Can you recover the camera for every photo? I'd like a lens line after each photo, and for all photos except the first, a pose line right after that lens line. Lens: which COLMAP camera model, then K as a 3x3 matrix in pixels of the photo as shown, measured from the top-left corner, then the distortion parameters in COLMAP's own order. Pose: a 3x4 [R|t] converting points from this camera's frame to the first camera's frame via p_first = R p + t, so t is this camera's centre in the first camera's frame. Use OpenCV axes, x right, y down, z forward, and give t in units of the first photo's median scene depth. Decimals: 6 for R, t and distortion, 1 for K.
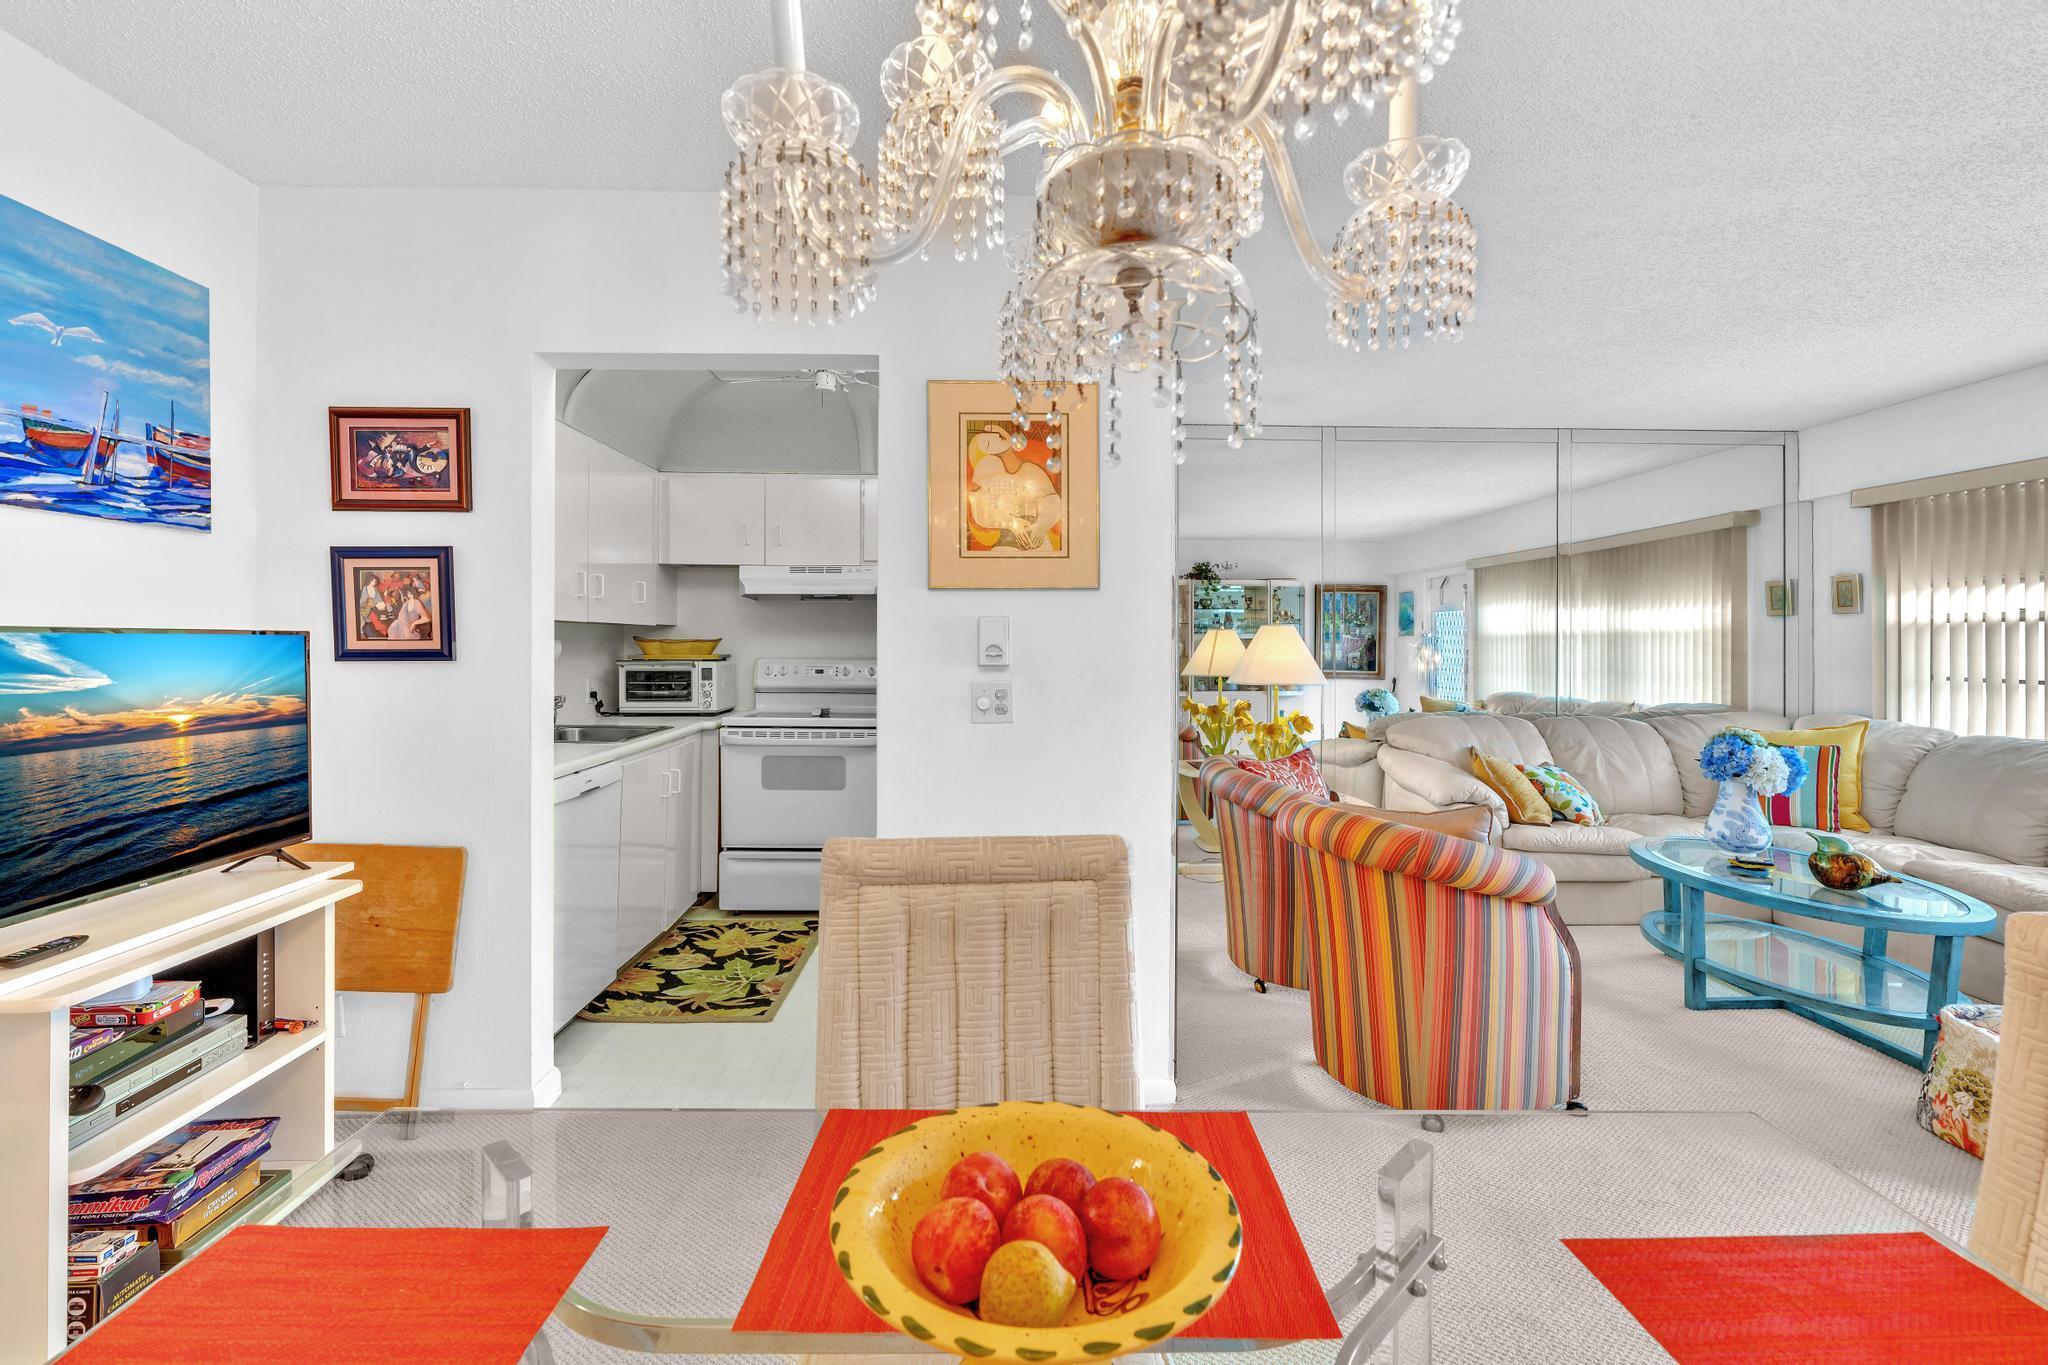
lens RADIAL K [[932.7, 0, 1039.7], [0, 932.7, 643.7], [0, 0, 1]] dist [-0.005726, 0.004696]
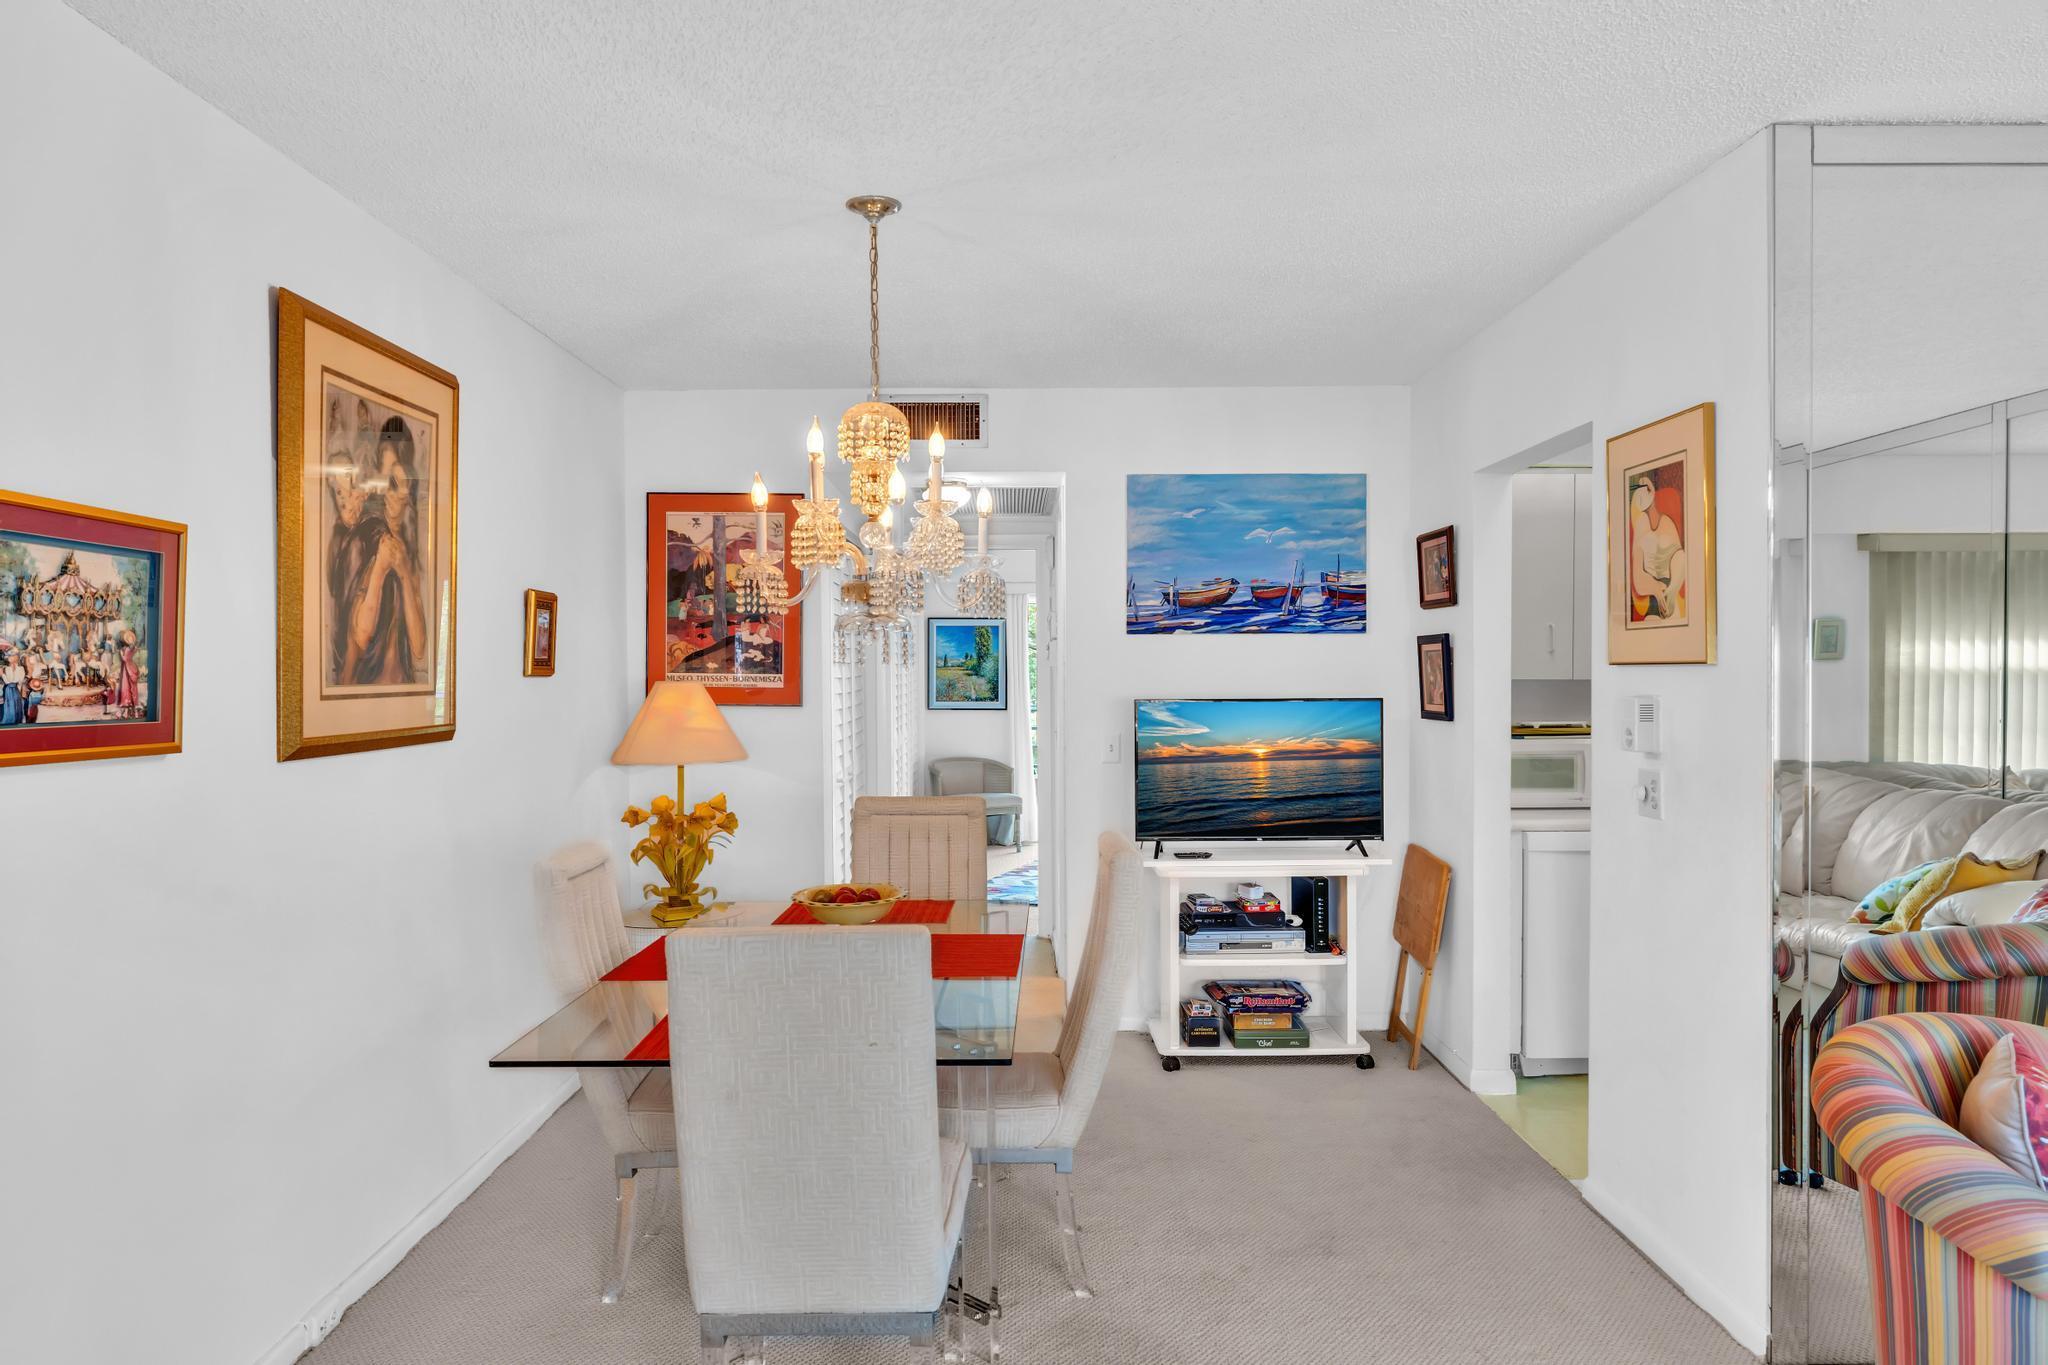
lens RADIAL K [[1320.9, 0, 1011.7], [0, 1320.9, 689.7], [0, 0, 1]] dist [-0.010528, 0.001878]
pose [[-0.033309, 0.015498, -0.999325, 0.873432], [0.004730, 0.999871, 0.015348, -0.041203], [0.999434, -0.004216, -0.033378, 0.325216]]
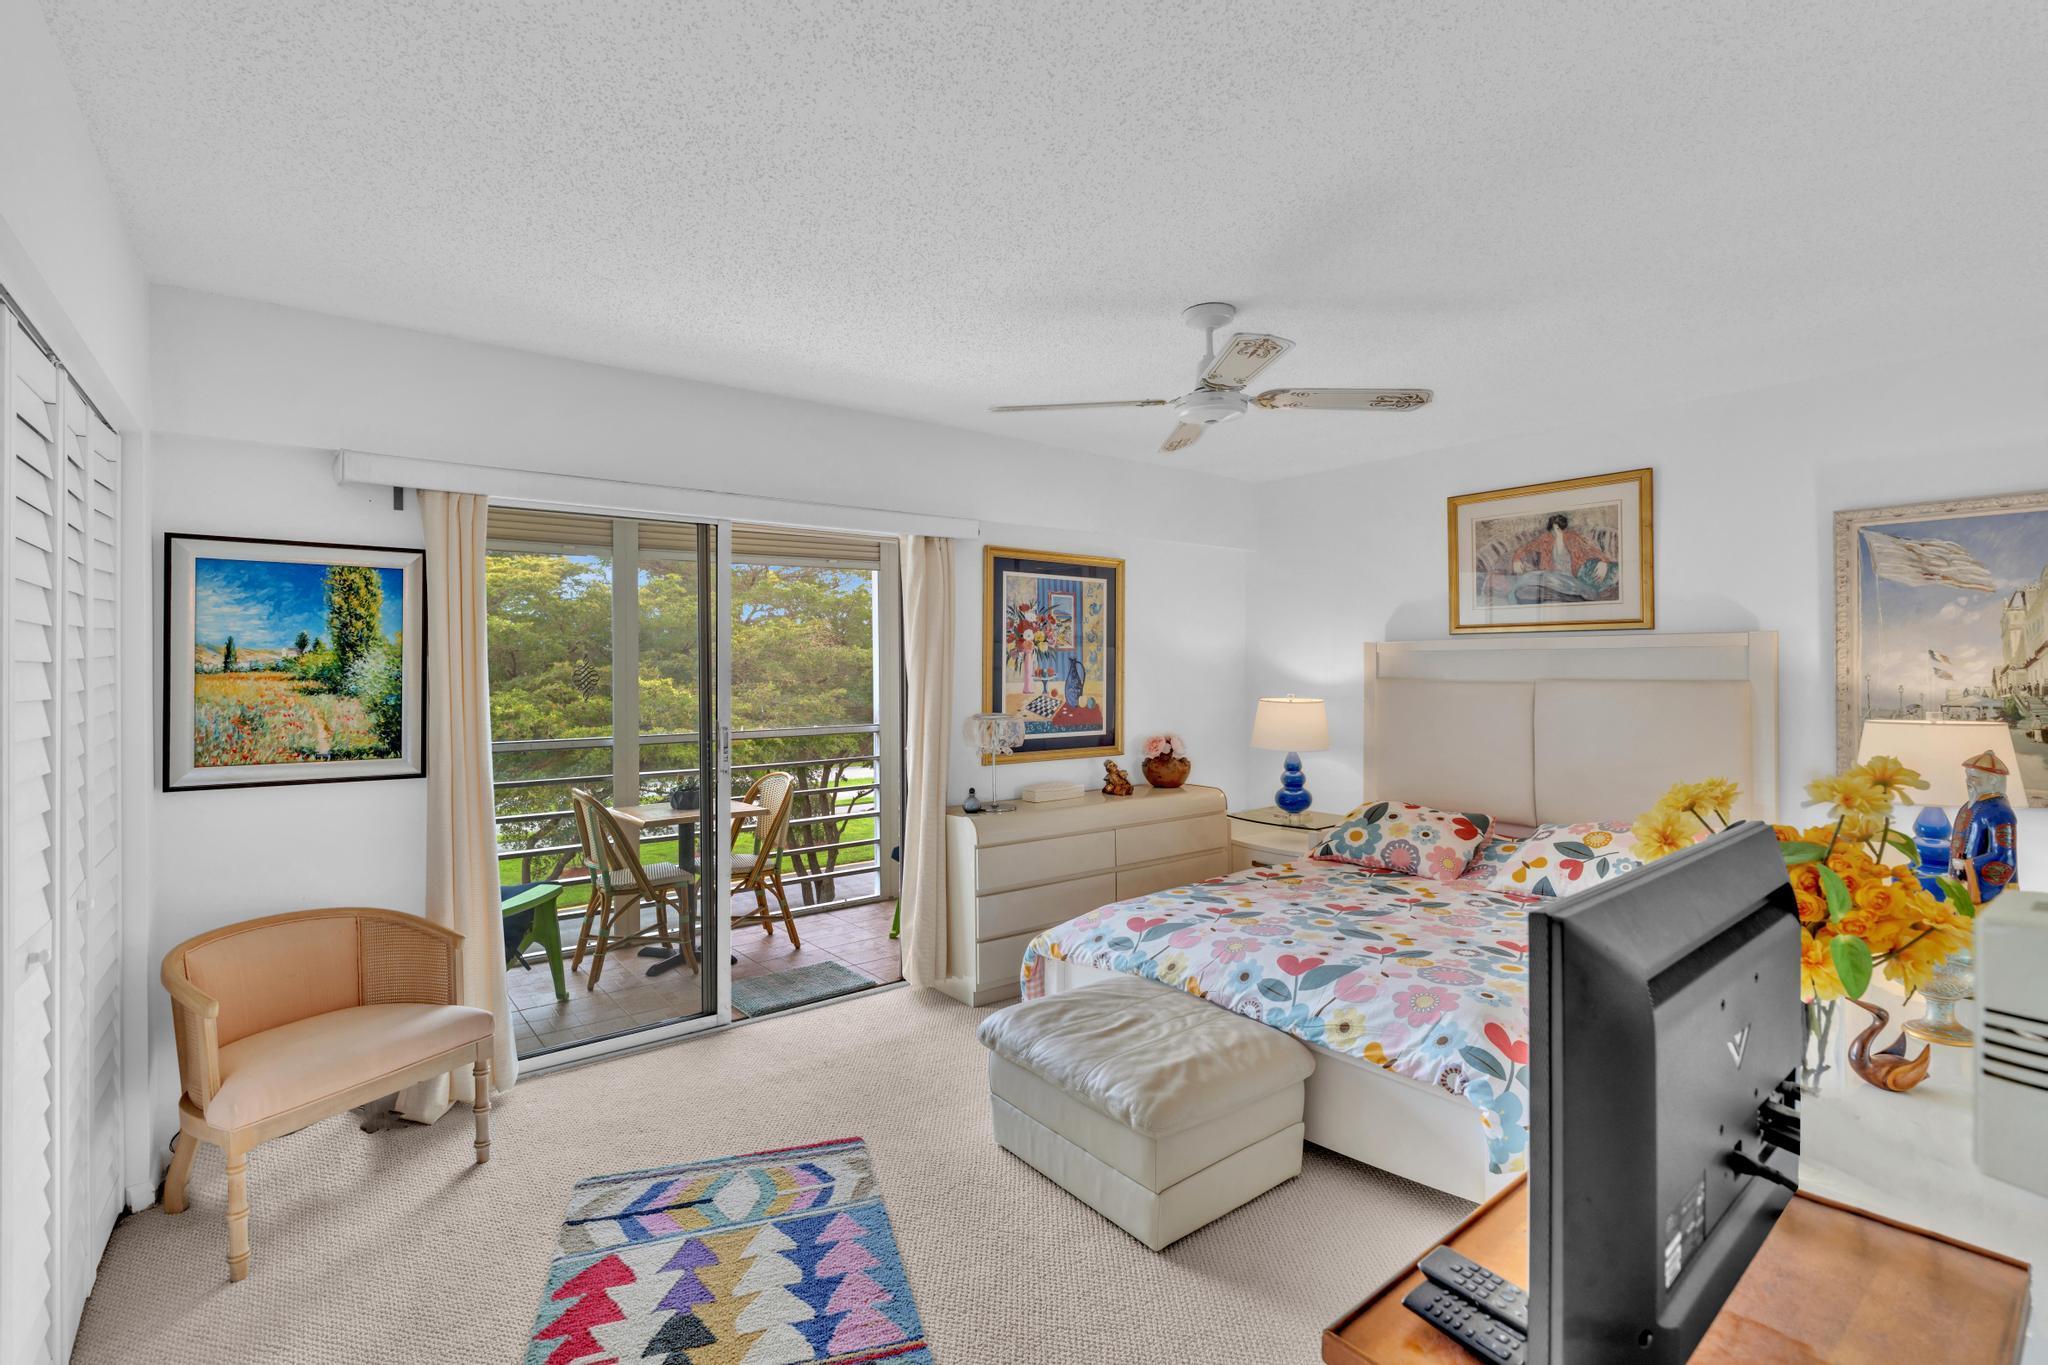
lens RADIAL K [[932.7, 0, 1017.5], [0, 932.7, 669.9], [0, 0, 1]] dist [-0.005726, 0.004696]
pose [[0.592489, -0.002806, -0.805573, -1.173375], [0.006821, 0.999976, 0.001534, -0.046172], [0.805549, -0.006404, 0.592494, 0.138870]]
